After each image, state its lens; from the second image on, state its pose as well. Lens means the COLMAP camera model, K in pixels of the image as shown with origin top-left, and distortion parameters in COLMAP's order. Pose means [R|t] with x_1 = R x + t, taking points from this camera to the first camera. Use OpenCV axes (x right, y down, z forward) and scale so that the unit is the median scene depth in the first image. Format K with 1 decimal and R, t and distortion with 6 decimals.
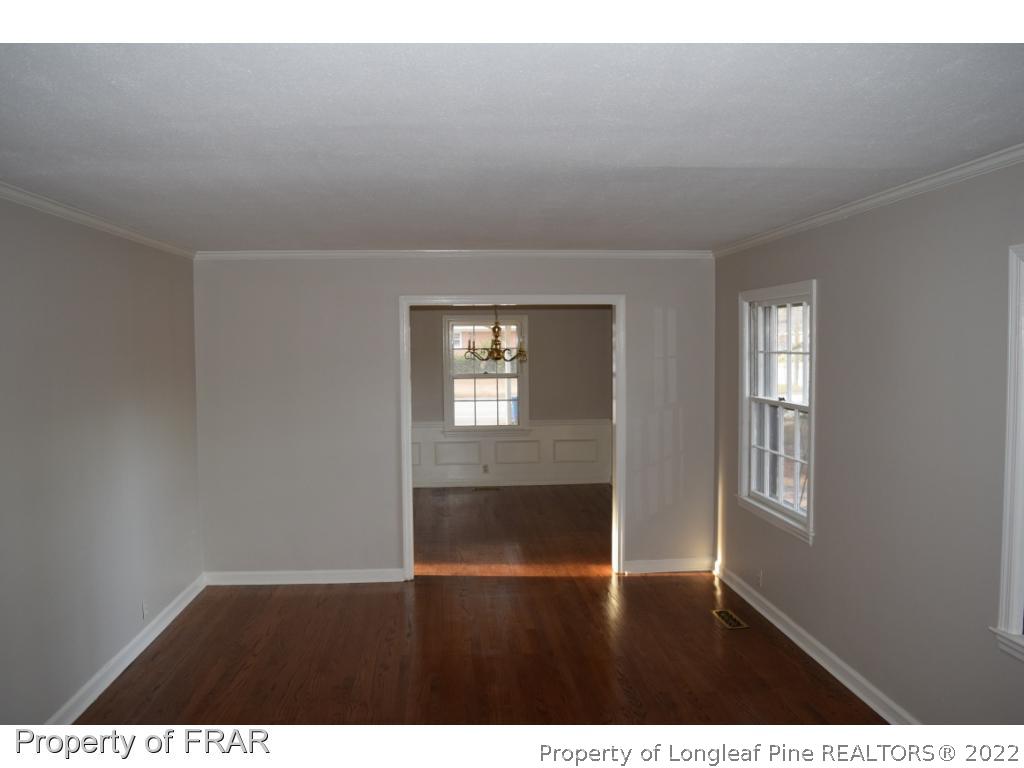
lens RADIAL K [[808.8, 0, 529.1], [0, 808.8, 385.8], [0, 0, 1]] dist [-0.082866, 0.009366]
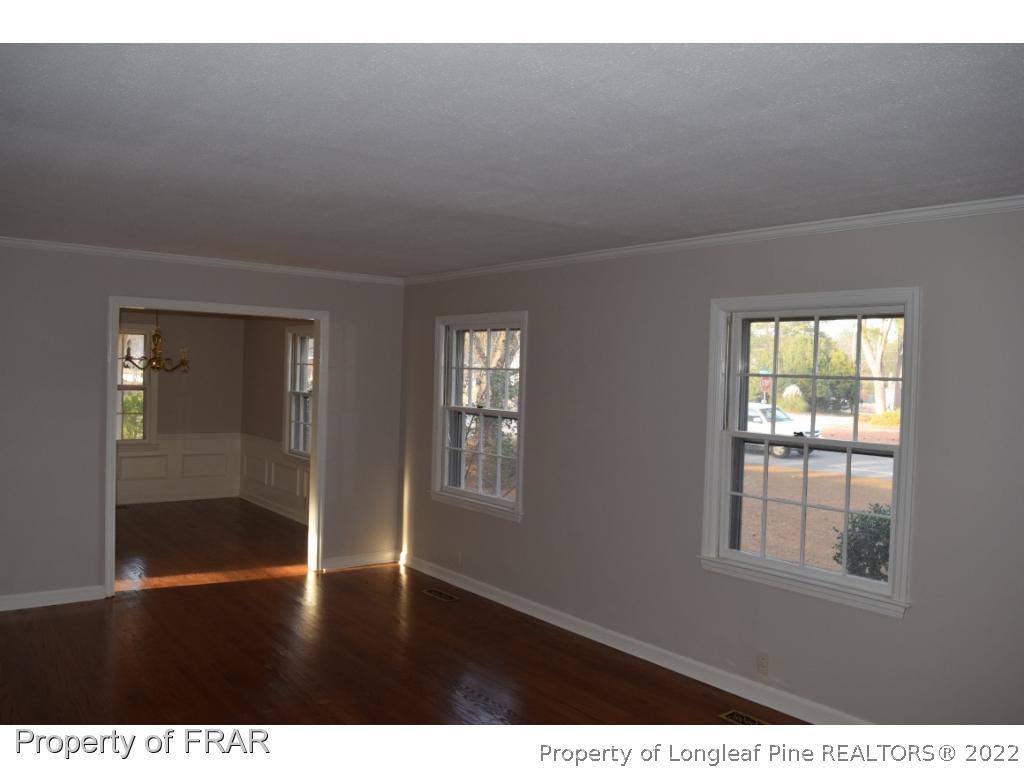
lens RADIAL K [[808.8, 0, 529.1], [0, 808.8, 385.8], [0, 0, 1]] dist [-0.082866, 0.009366]
pose [[0.830744, 0.023982, 0.556138, -0.256121], [-0.007960, 0.999481, -0.031210, 0.018649], [-0.556598, 0.021500, 0.830504, -0.045549]]
